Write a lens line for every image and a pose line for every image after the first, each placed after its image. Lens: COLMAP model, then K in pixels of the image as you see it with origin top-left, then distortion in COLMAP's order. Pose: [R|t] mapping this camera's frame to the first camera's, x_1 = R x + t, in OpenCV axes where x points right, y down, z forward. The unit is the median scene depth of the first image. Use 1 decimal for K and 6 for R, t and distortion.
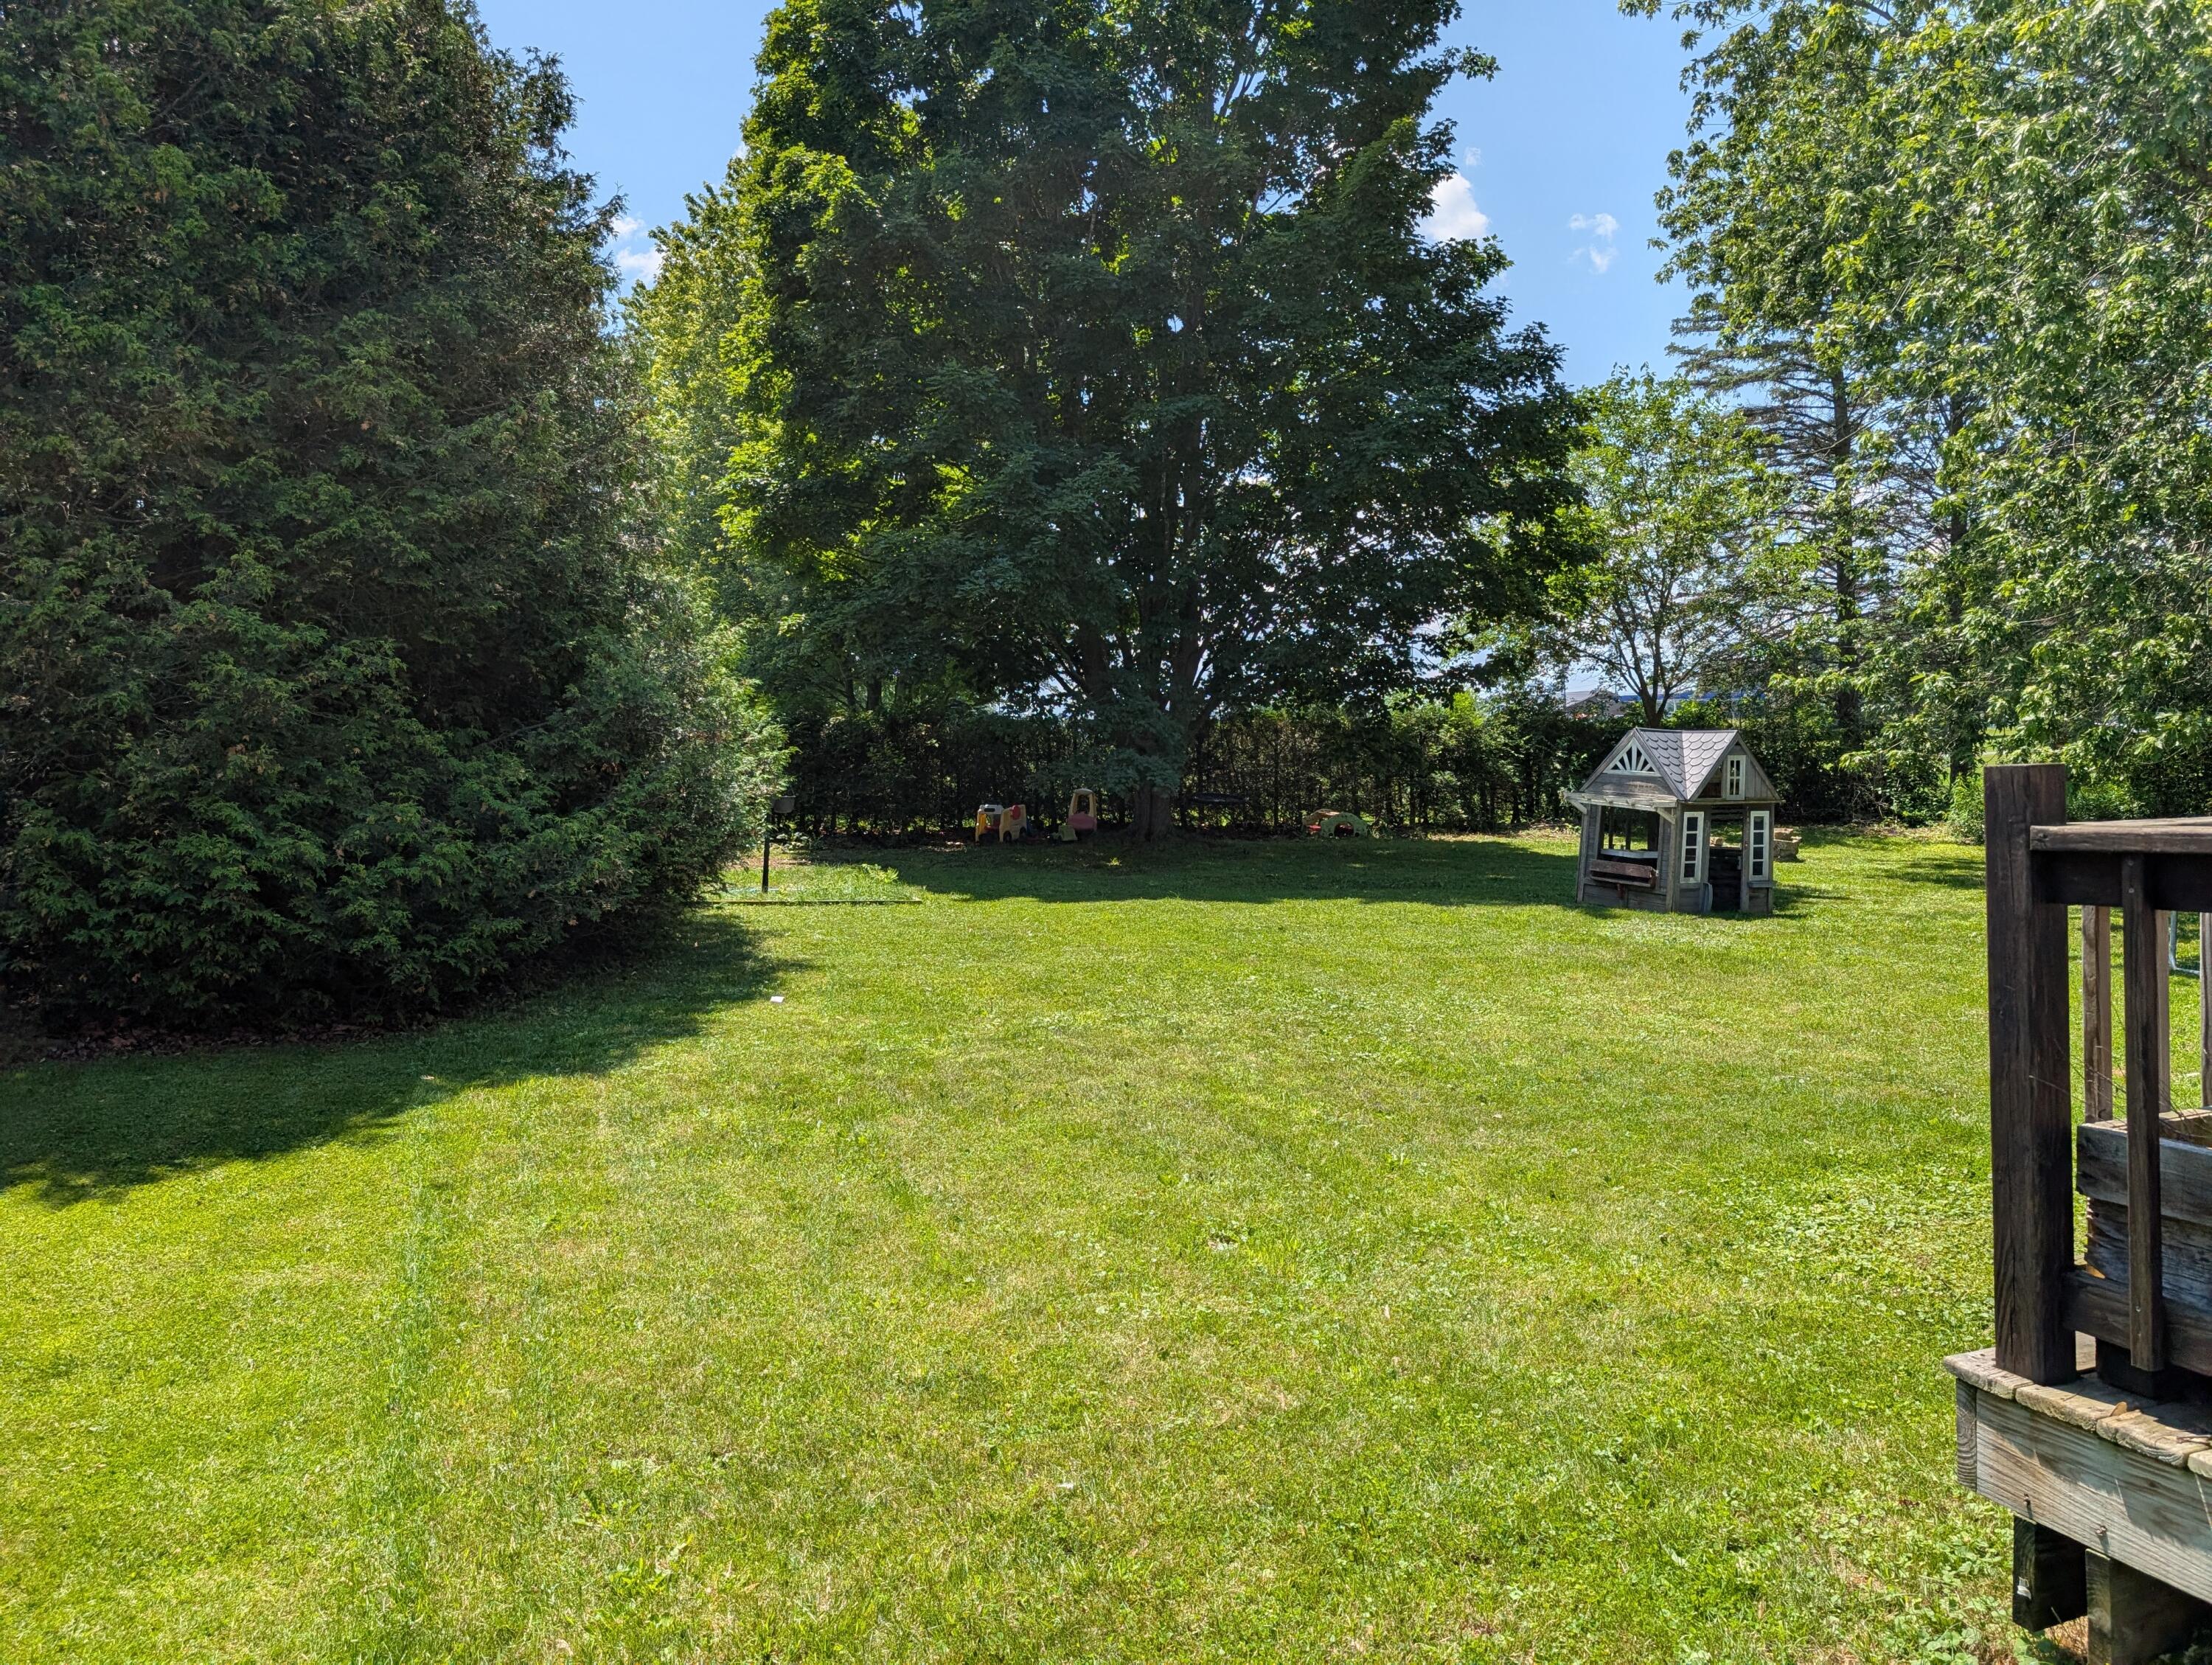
lens RADIAL K [[1580.0, 0, 1104.1], [0, 1580.0, 829.5], [0, 0, 1]] dist [0.013885, -0.013996]
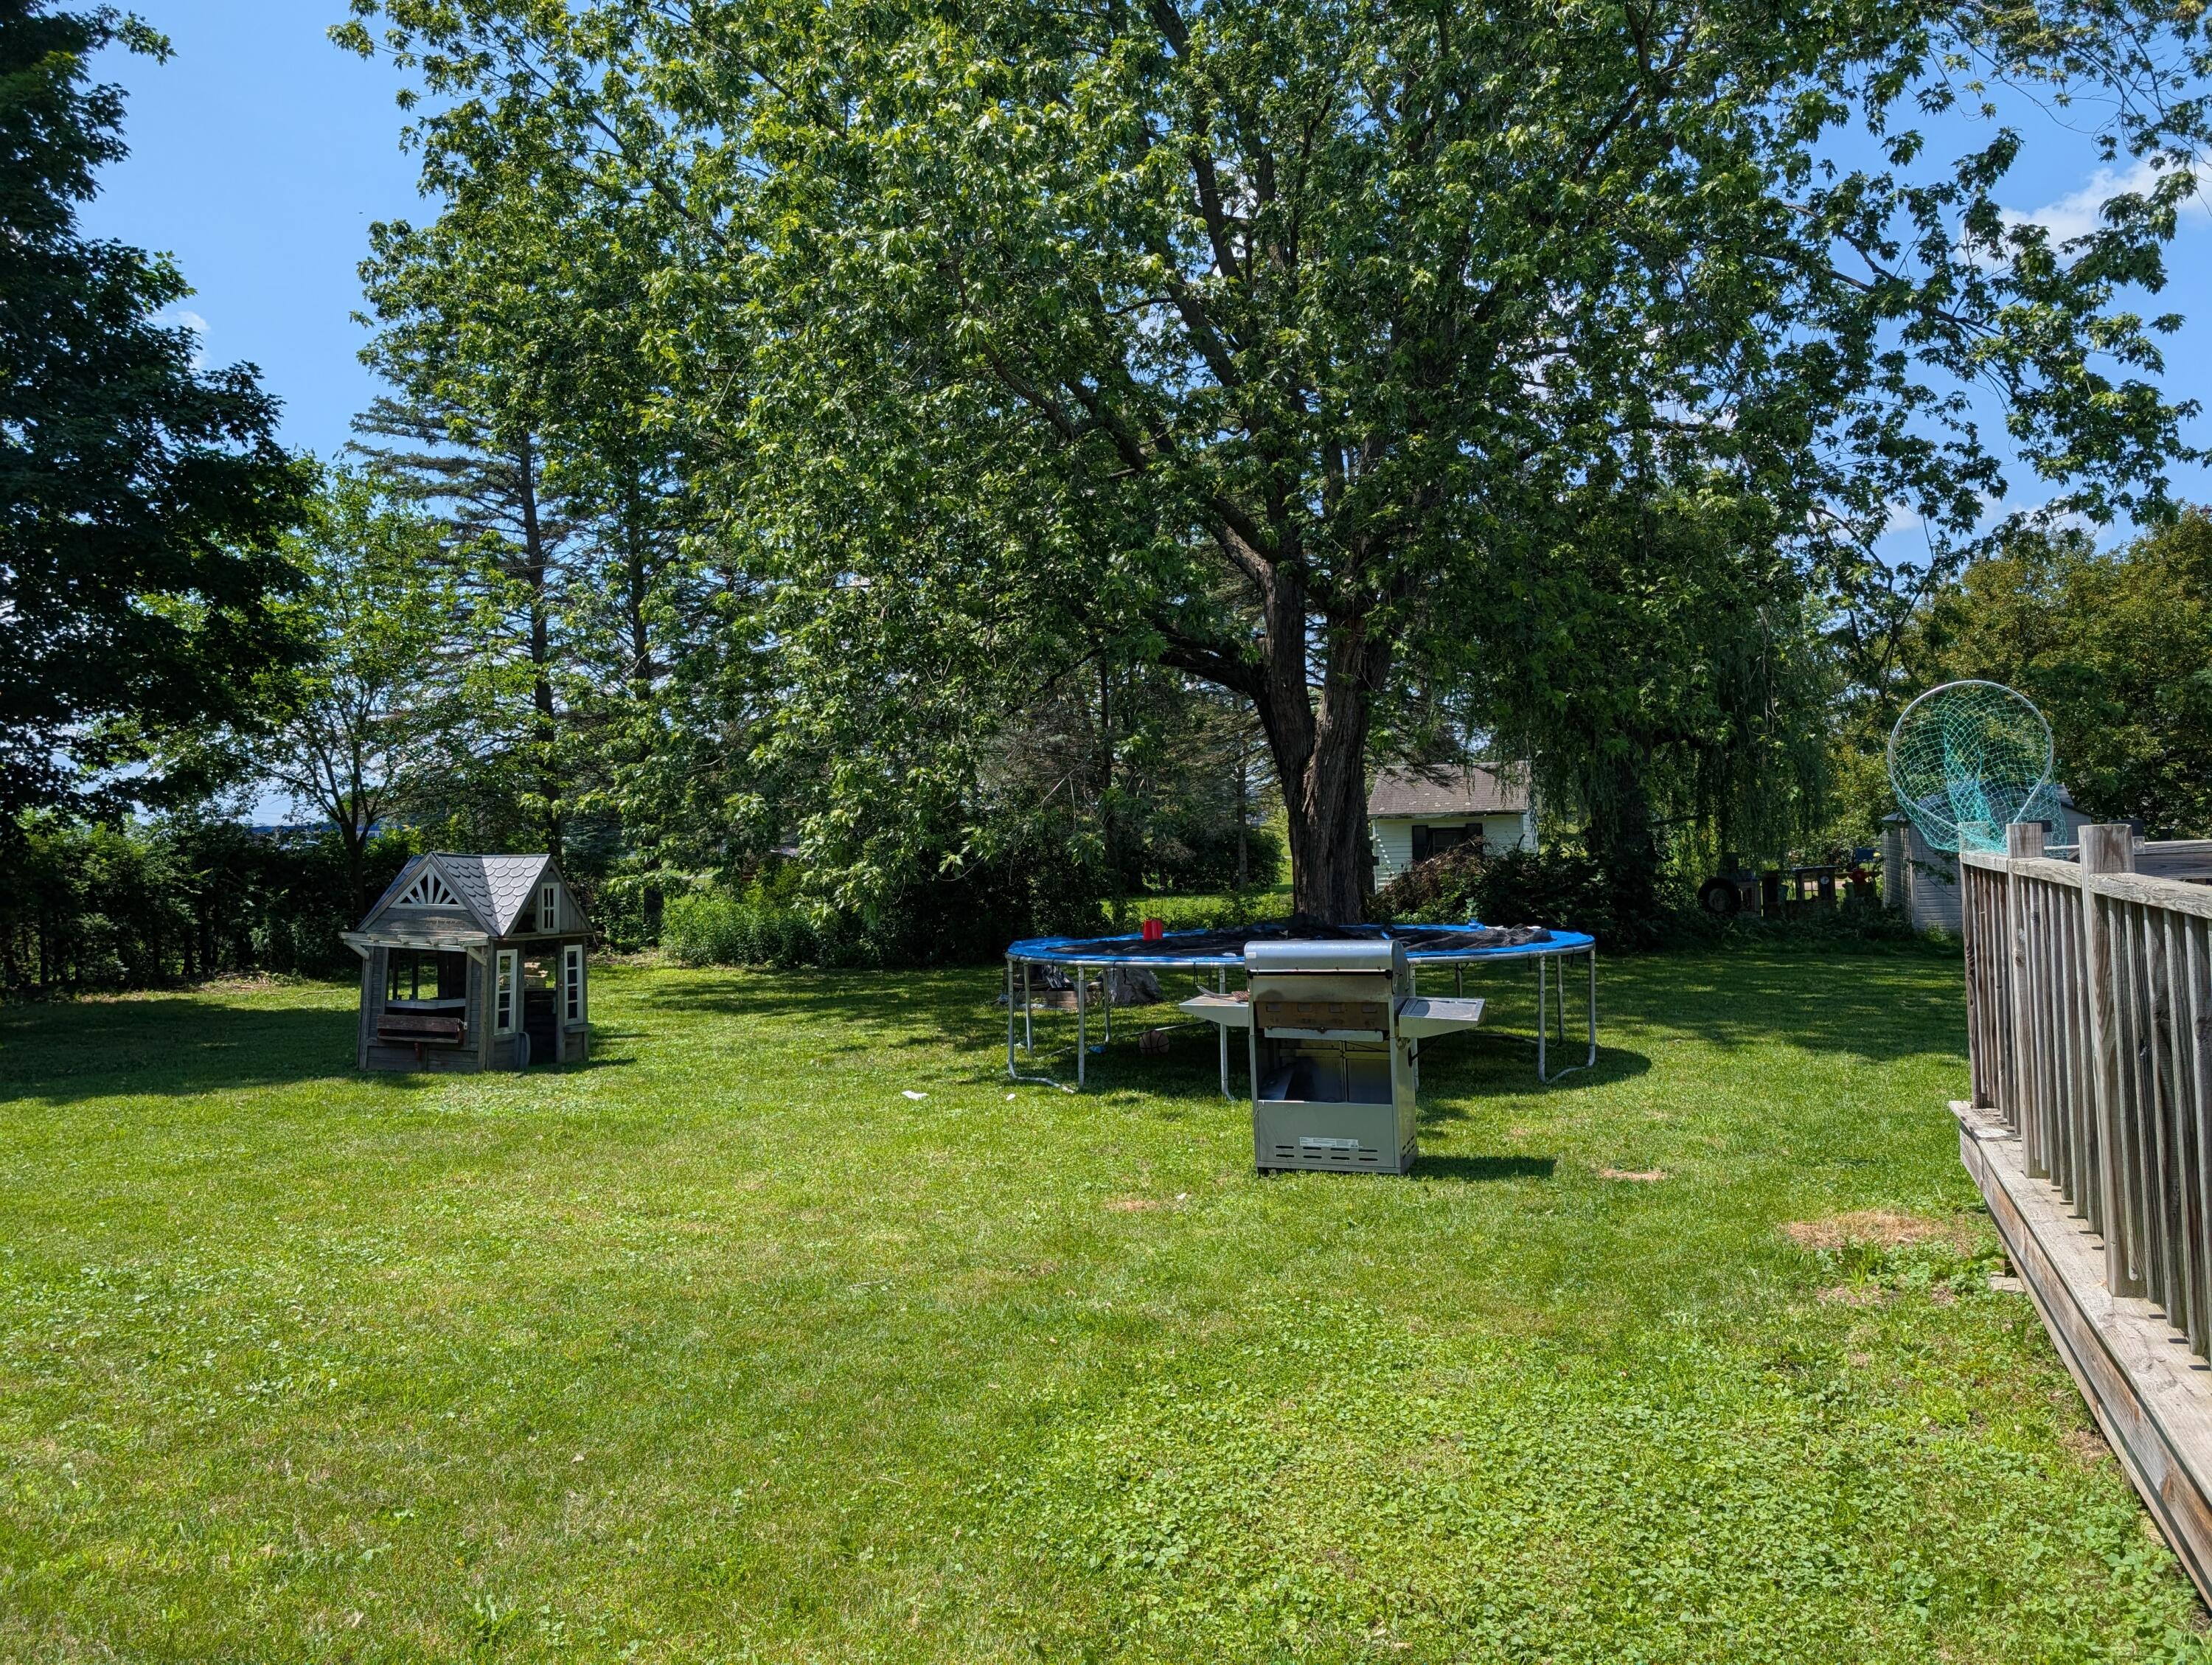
lens RADIAL K [[1580.0, 0, 1109.3], [0, 1580.0, 848.2], [0, 0, 1]] dist [0.013885, -0.013996]
pose [[0.684285, -0.001833, 0.729212, -0.018237], [0.054391, 0.997340, -0.048532, -0.004472], [-0.727183, 0.072872, 0.682565, 0.118294]]
